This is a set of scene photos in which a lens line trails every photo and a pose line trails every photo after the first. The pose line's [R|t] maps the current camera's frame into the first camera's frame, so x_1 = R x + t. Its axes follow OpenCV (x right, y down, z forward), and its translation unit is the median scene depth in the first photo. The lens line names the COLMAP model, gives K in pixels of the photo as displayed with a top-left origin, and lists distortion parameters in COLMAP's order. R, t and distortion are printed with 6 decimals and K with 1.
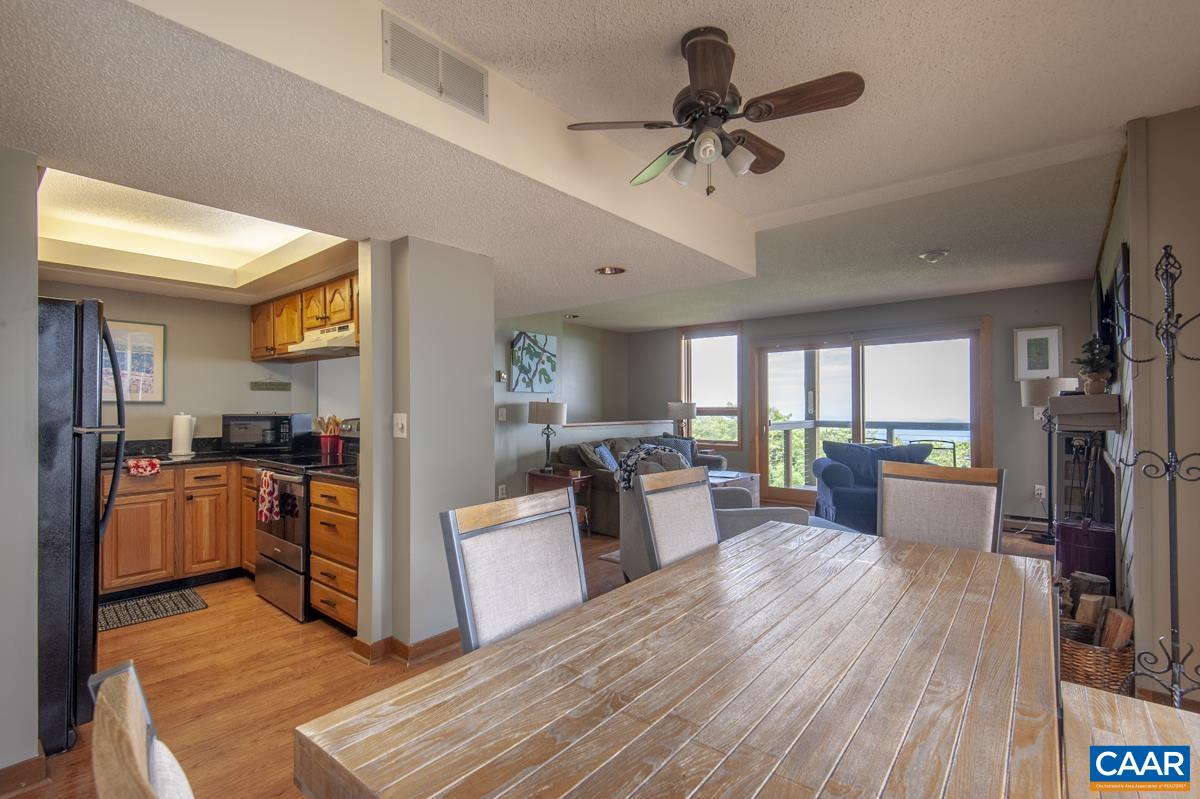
lens RADIAL K [[540.8, 0, 590.8], [0, 540.8, 403.6], [0, 0, 1]] dist [0.024521, -0.012499]
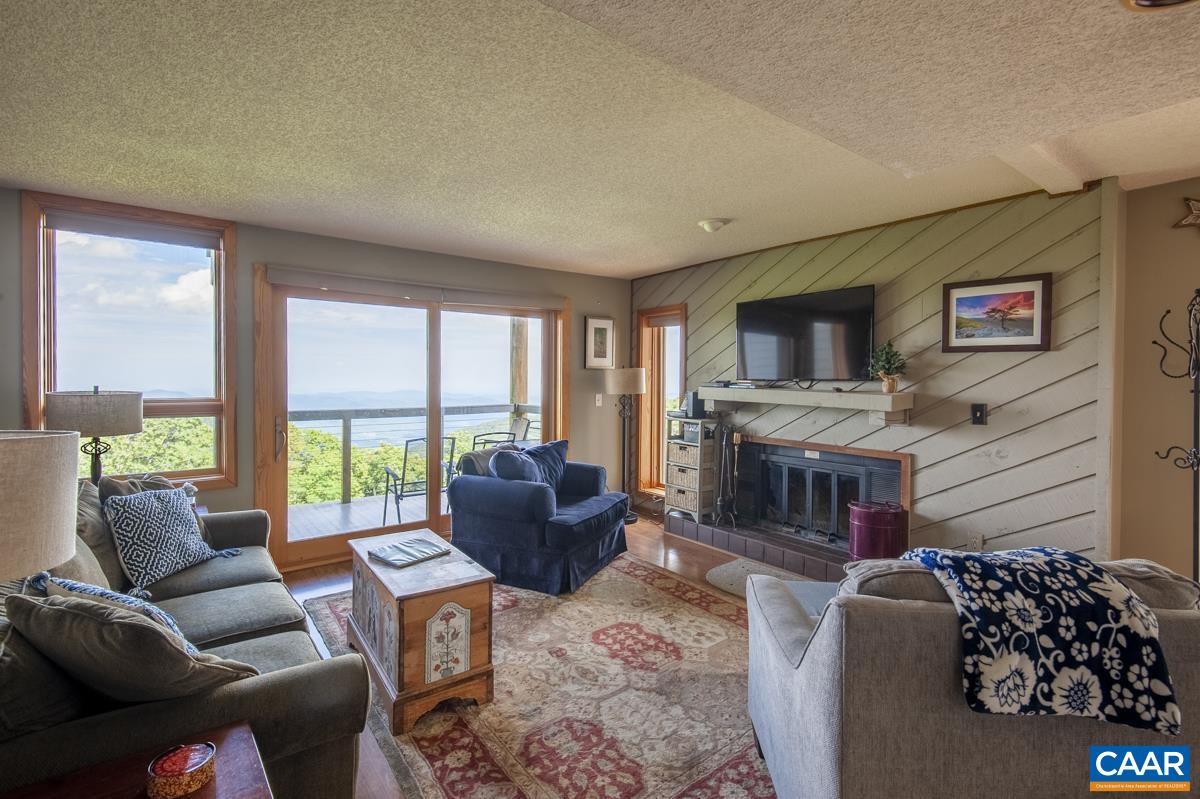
lens RADIAL K [[540.8, 0, 586.7], [0, 540.8, 393.0], [0, 0, 1]] dist [0.024521, -0.012499]
pose [[0.223487, -0.021349, 0.974473, -0.206954], [-0.013305, 0.999600, 0.024951, -0.023359], [-0.974616, -0.018541, 0.223113, 0.885433]]
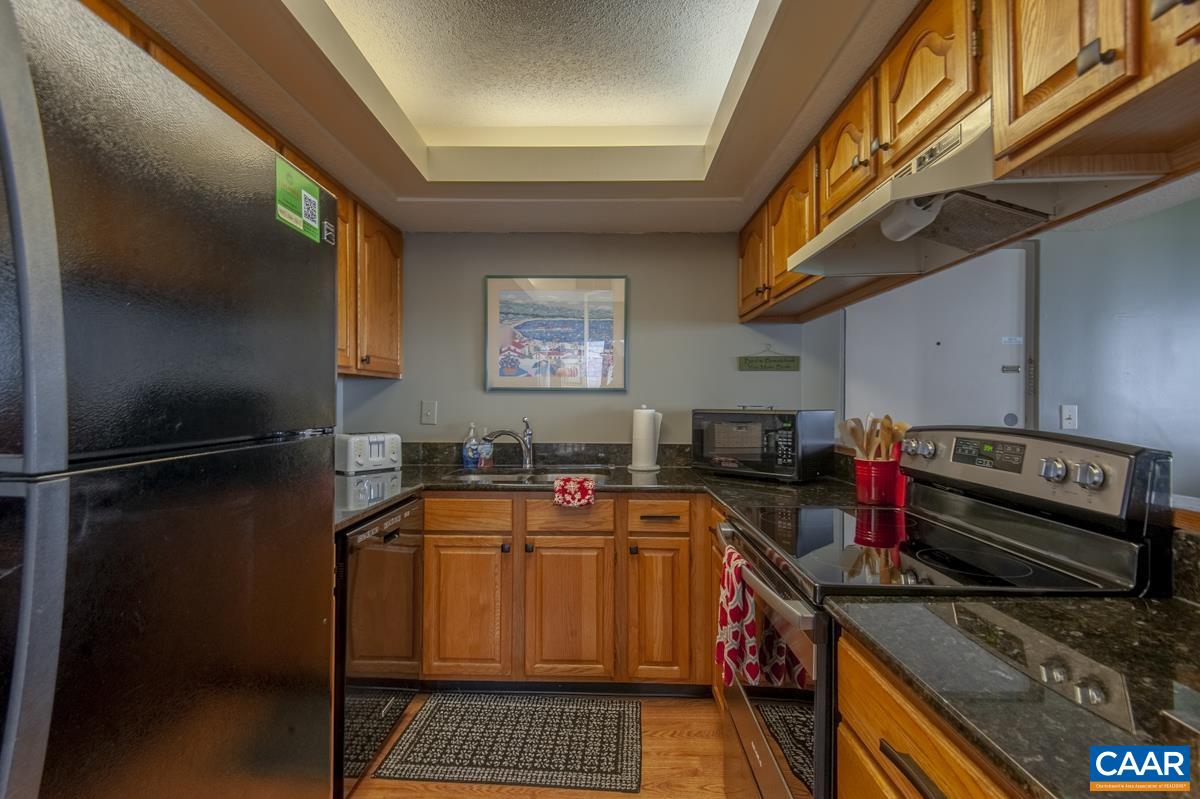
lens RADIAL K [[540.8, 0, 589.6], [0, 540.8, 401.6], [0, 0, 1]] dist [0.024521, -0.012499]
pose [[0.628885, 0.007283, -0.777464, -0.244788], [-0.001883, 0.999967, 0.007845, 0.006055], [0.777496, -0.003470, 0.628878, 0.467514]]
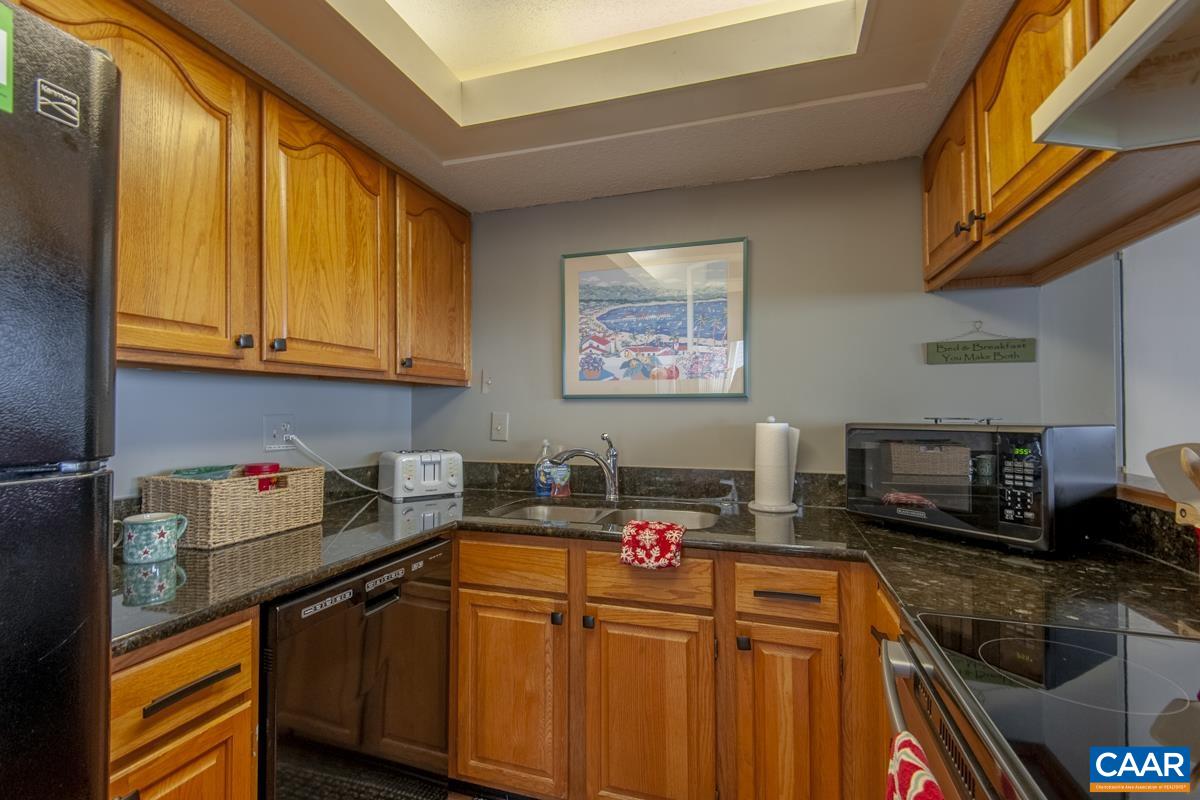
lens RADIAL K [[540.8, 0, 589.7], [0, 540.8, 402.3], [0, 0, 1]] dist [0.024521, -0.012499]
pose [[0.381717, -0.013987, -0.924173, -0.333083], [0.004887, 0.999902, -0.013115, 0.007921], [0.924266, 0.000489, 0.381748, 0.593388]]
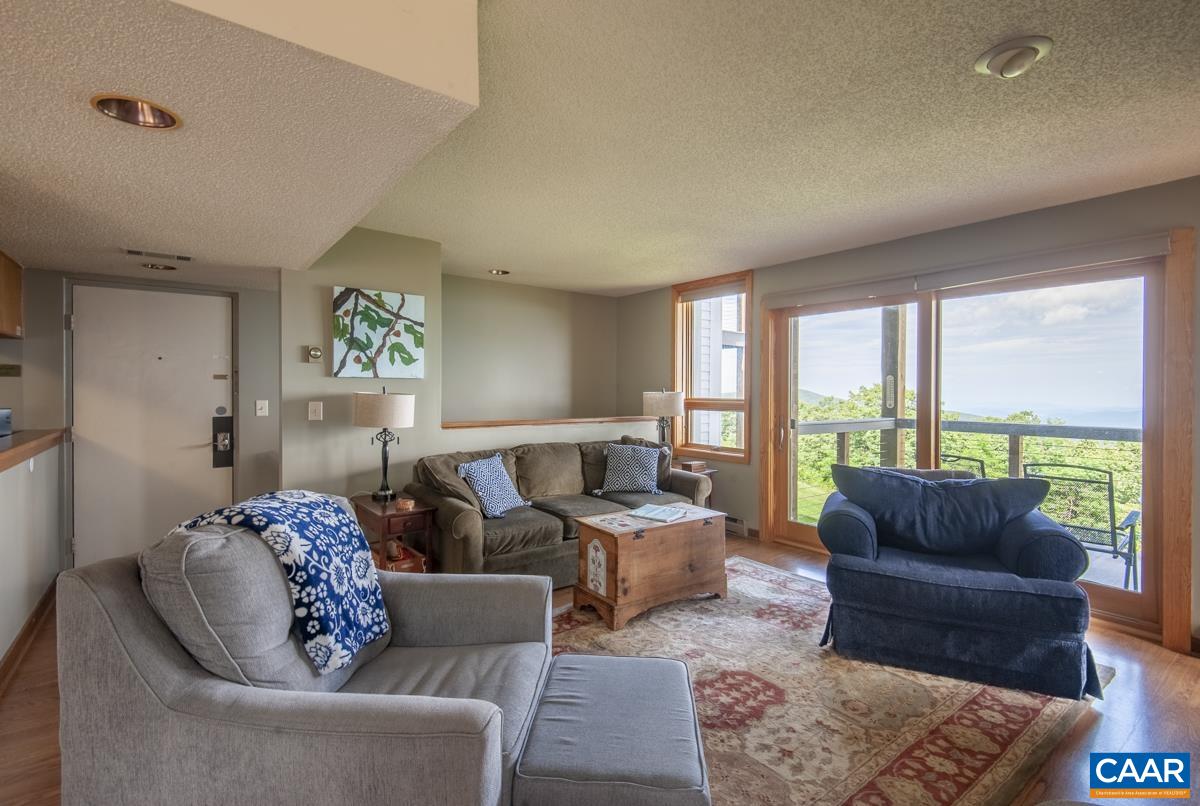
lens RADIAL K [[540.8, 0, 594.5], [0, 540.8, 396.6], [0, 0, 1]] dist [0.024521, -0.012499]
pose [[0.976578, 0.010033, -0.214931, 0.362017], [-0.005839, 0.999780, 0.020142, -0.014894], [0.215086, -0.018415, 0.976421, 0.459421]]
